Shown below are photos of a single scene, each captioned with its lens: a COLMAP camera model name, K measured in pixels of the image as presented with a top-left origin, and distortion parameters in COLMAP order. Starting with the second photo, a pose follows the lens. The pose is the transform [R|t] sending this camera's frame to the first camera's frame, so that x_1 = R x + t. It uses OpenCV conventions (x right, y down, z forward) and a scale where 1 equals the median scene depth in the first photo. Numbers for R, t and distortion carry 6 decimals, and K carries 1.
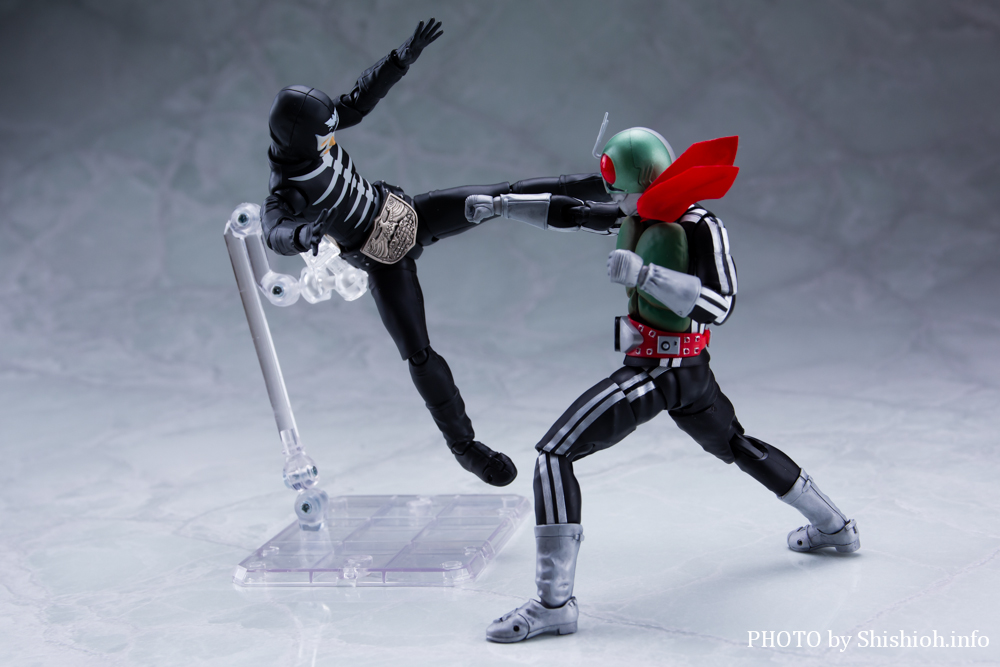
lens RADIAL K [[1650.3, 0, 491.0], [0, 1650.3, 360.7], [0, 0, 1]] dist [0.012002, 0.076499]
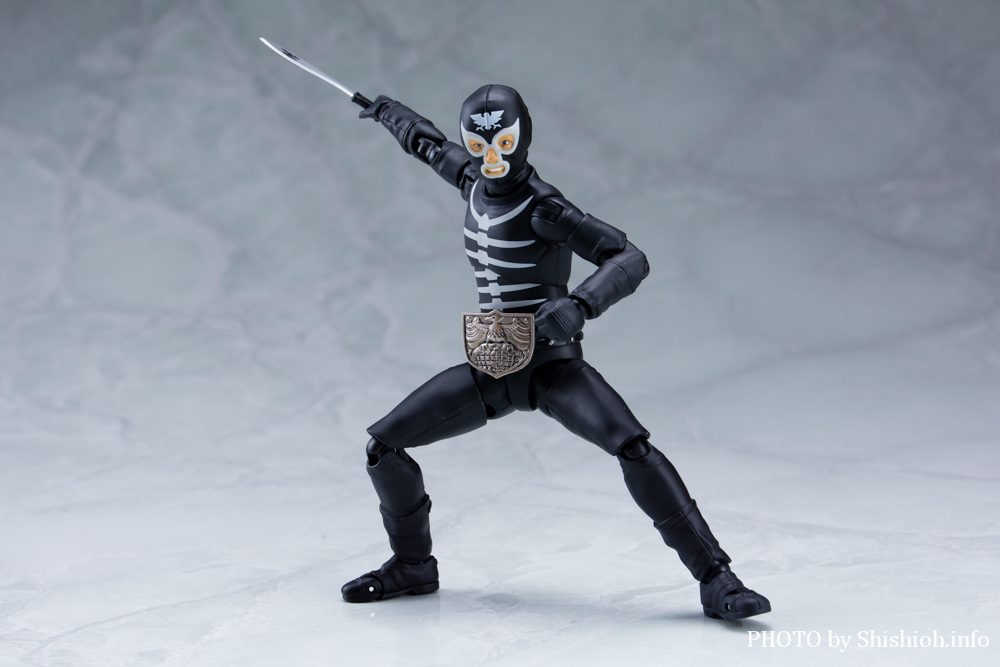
lens RADIAL K [[2003.8, 0, 470.0], [0, 2003.8, 344.3], [0, 0, 1]] dist [0.015677, 0.127237]
pose [[0.999320, 0.028402, -0.023523, -0.000902], [-0.029564, 0.998282, -0.050584, 0.010435], [0.022046, 0.051245, 0.998443, 0.141851]]
